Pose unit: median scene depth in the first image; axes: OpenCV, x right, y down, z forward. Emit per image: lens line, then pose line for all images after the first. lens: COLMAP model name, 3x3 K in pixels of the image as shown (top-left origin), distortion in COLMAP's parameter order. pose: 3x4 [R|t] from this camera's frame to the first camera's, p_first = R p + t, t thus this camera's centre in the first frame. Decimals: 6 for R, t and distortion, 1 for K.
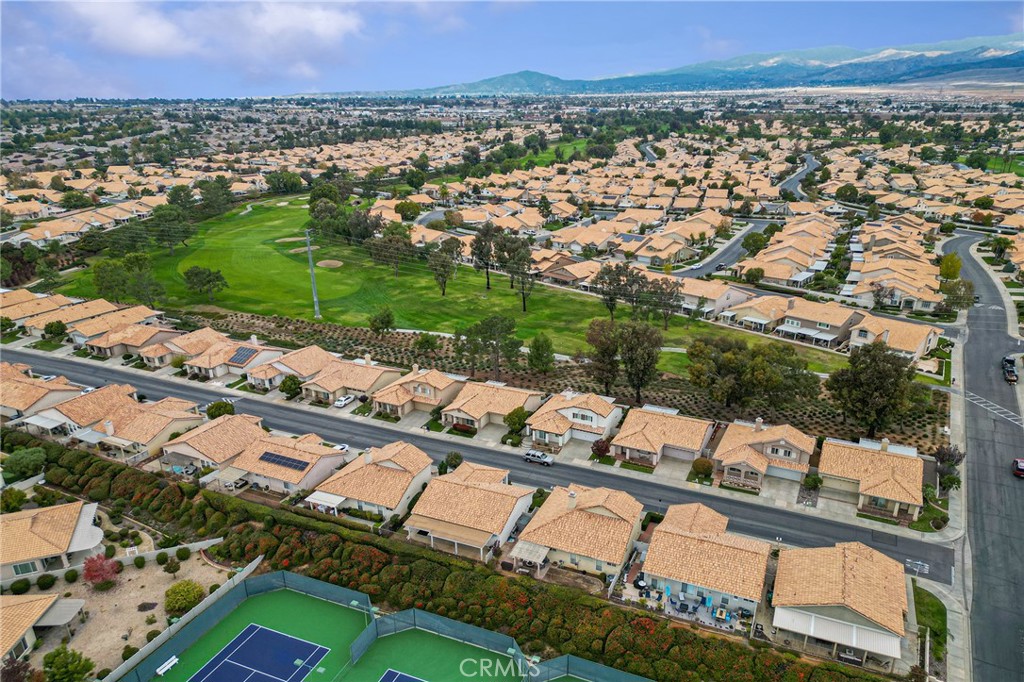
lens RADIAL K [[738.4, 0, 512.2], [0, 738.4, 341.6], [0, 0, 1]] dist [-0.001522, 0.000130]
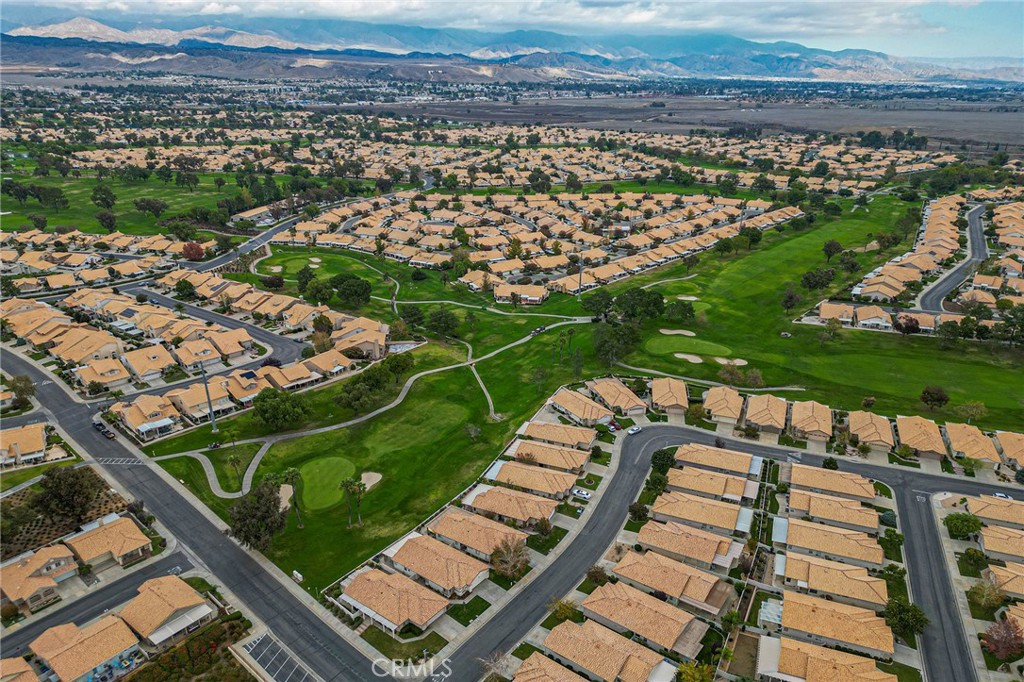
lens RADIAL K [[738.4, 0, 512.1], [0, 738.4, 341.3], [0, 0, 1]] dist [-0.001522, 0.000130]
pose [[0.234814, -0.342559, 0.909679, -0.651495], [0.306673, 0.914157, 0.265084, -0.399024], [-0.922396, 0.216728, 0.319711, -0.435945]]
